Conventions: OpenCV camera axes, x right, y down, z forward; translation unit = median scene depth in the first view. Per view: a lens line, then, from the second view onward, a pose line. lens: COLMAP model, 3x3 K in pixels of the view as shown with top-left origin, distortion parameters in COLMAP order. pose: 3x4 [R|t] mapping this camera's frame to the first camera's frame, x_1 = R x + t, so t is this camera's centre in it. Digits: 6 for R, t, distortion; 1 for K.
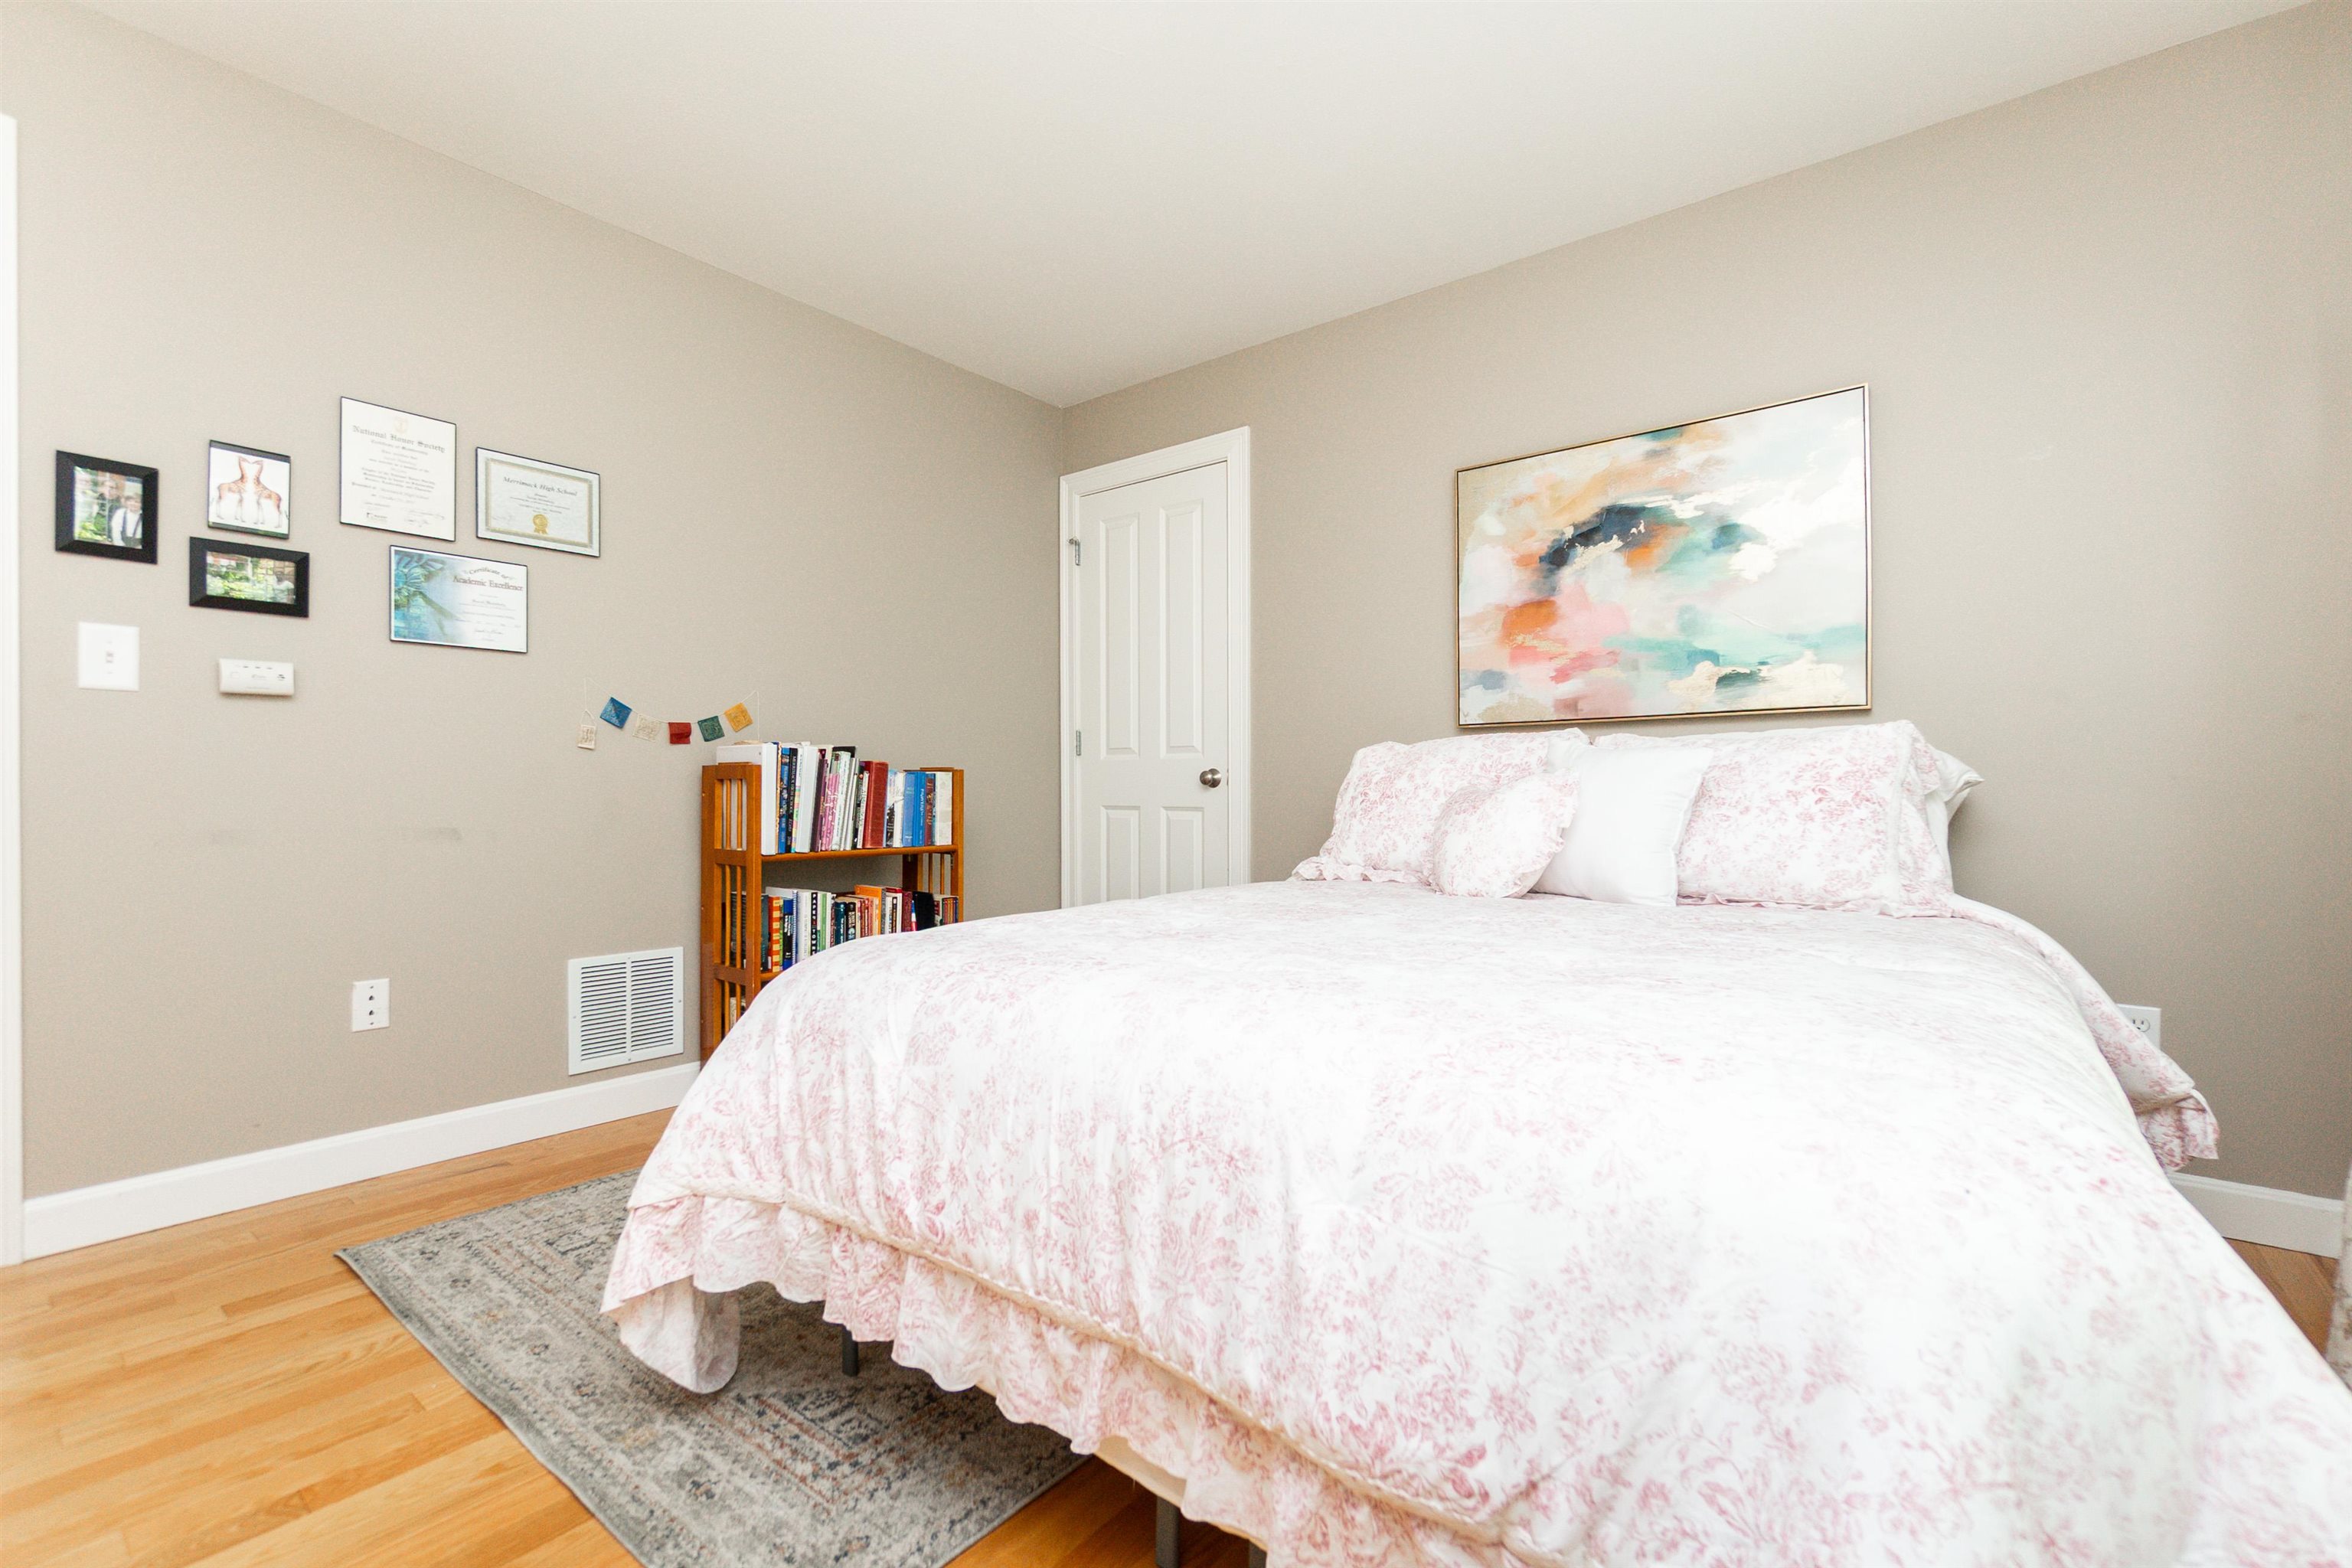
lens RADIAL K [[1018.9, 0, 1168.2], [0, 1018.9, 786.0], [0, 0, 1]] dist [-0.000412, 0.000376]
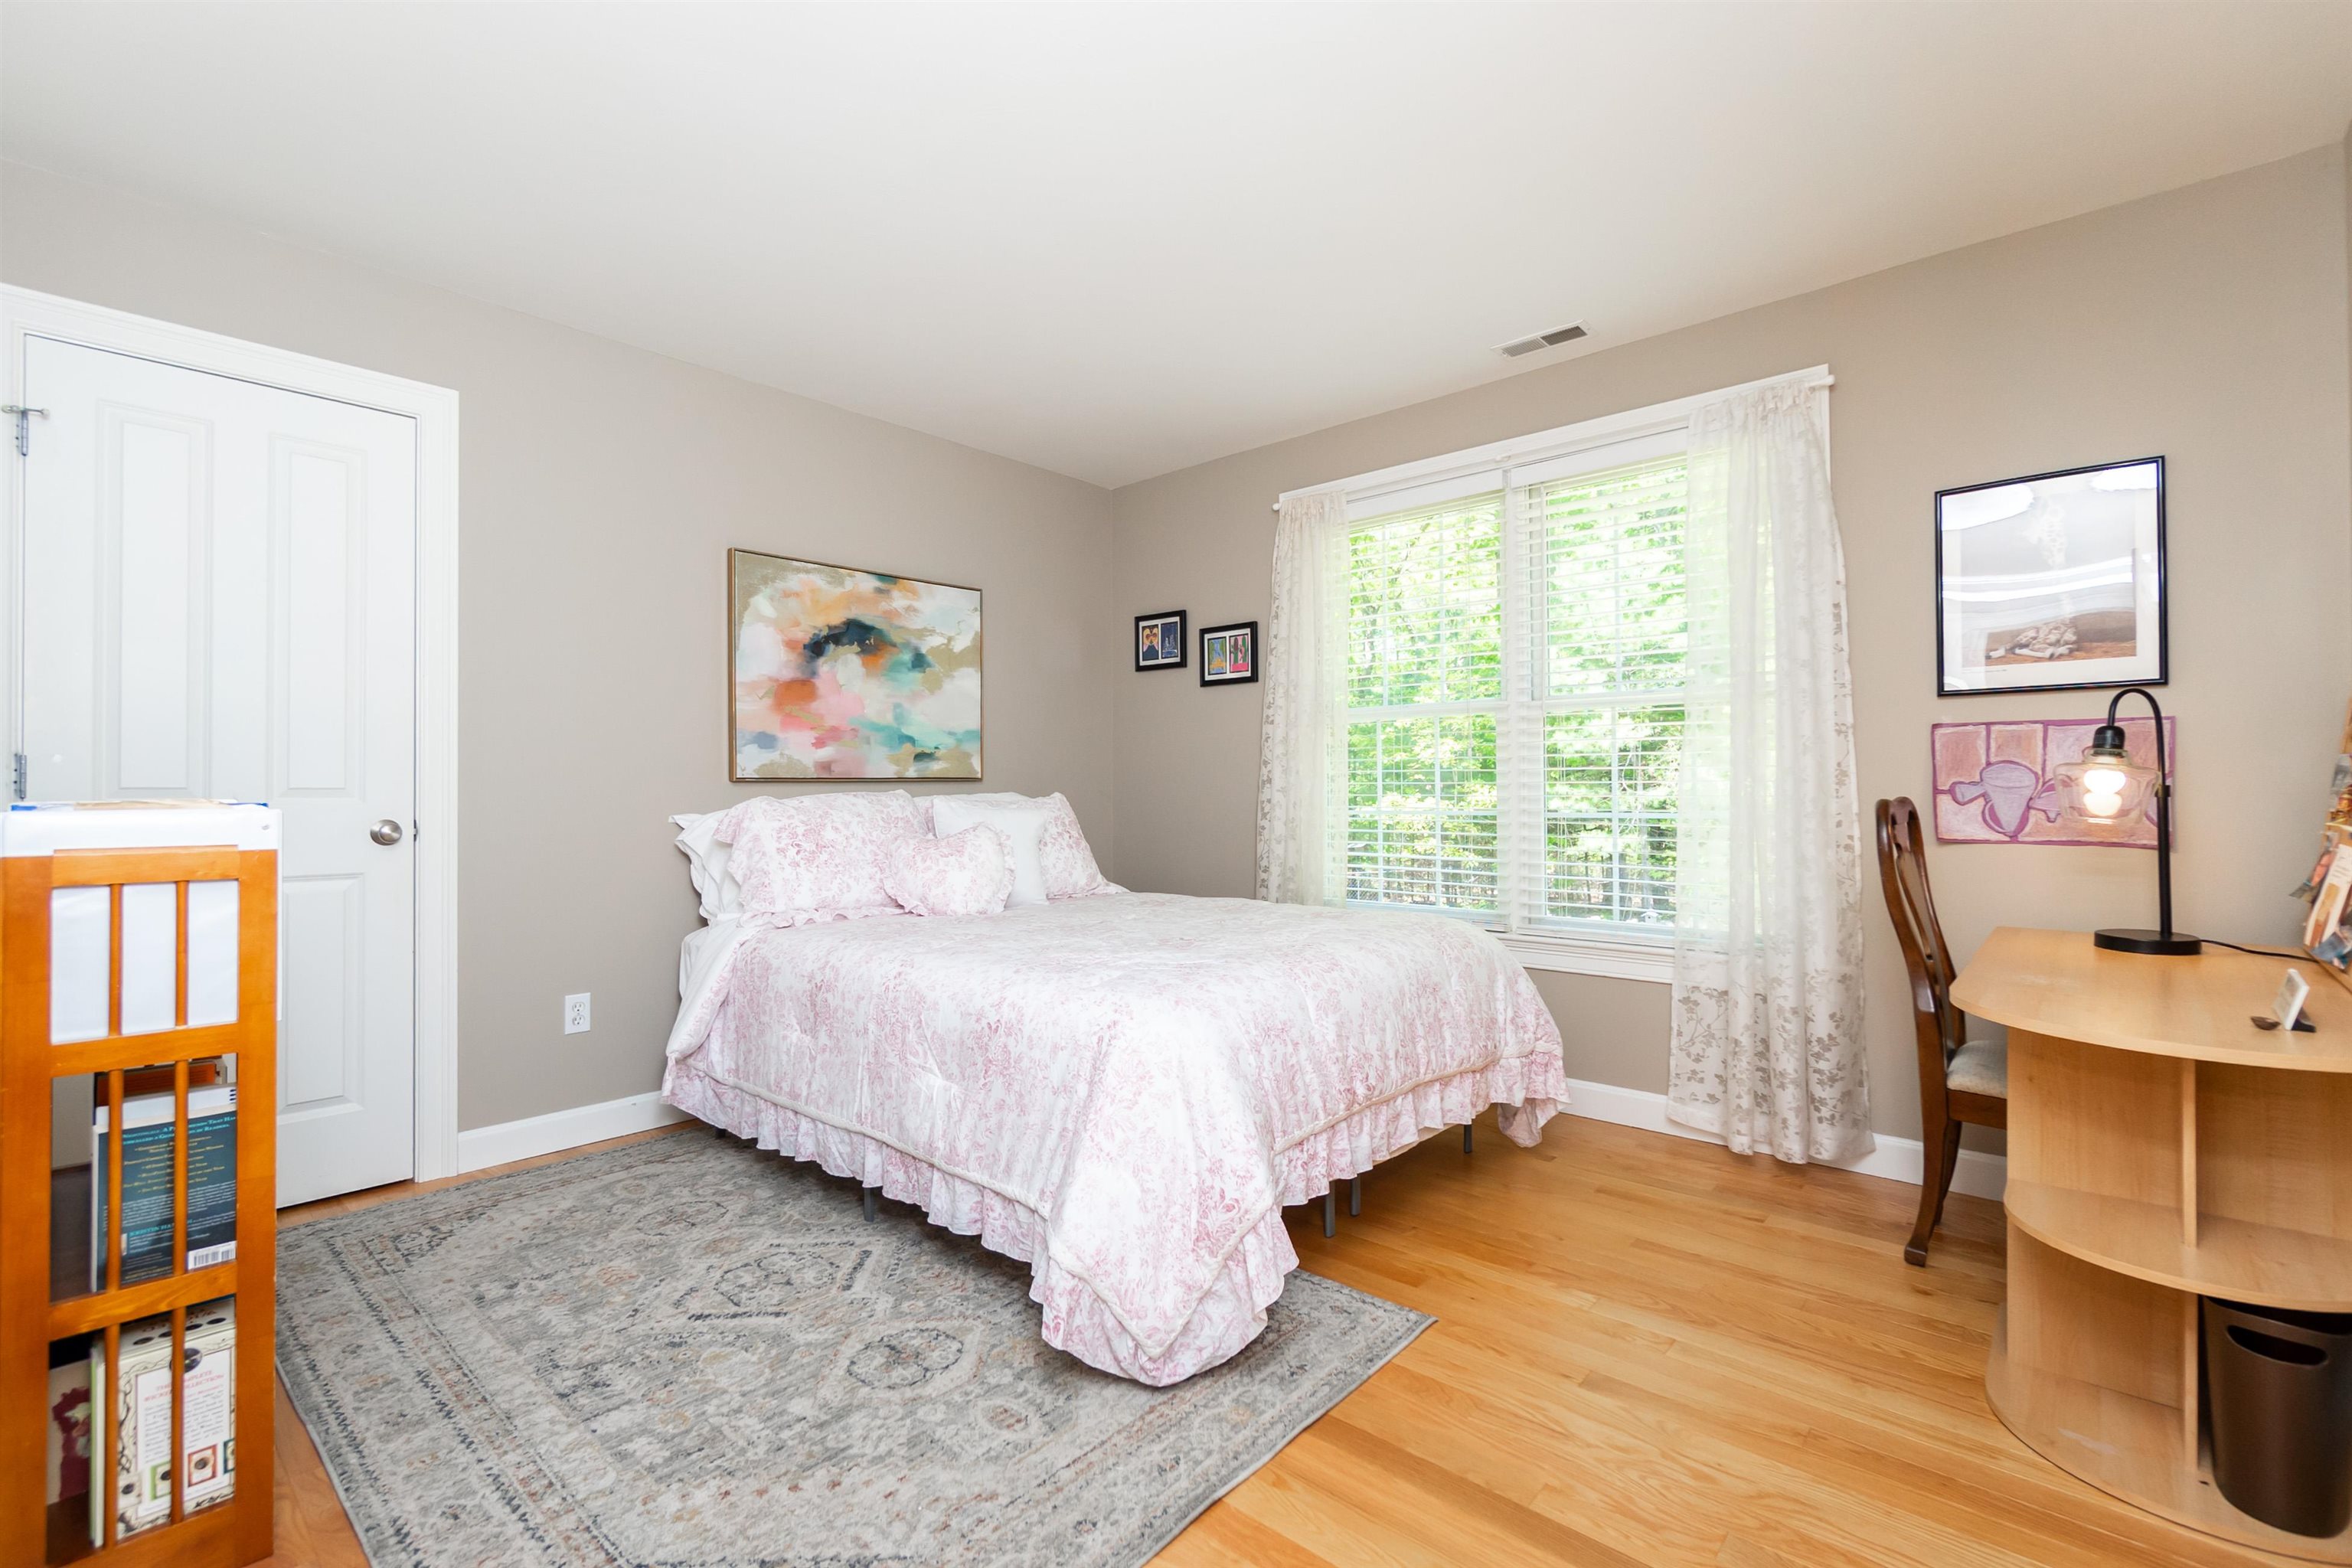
lens RADIAL K [[1018.9, 0, 1169.8], [0, 1018.9, 787.7], [0, 0, 1]] dist [-0.000412, 0.000376]
pose [[0.074016, 0.005449, 0.997242, -0.840817], [0.001716, 0.999983, -0.005591, -0.045470], [-0.997256, 0.002125, 0.074005, 0.476463]]
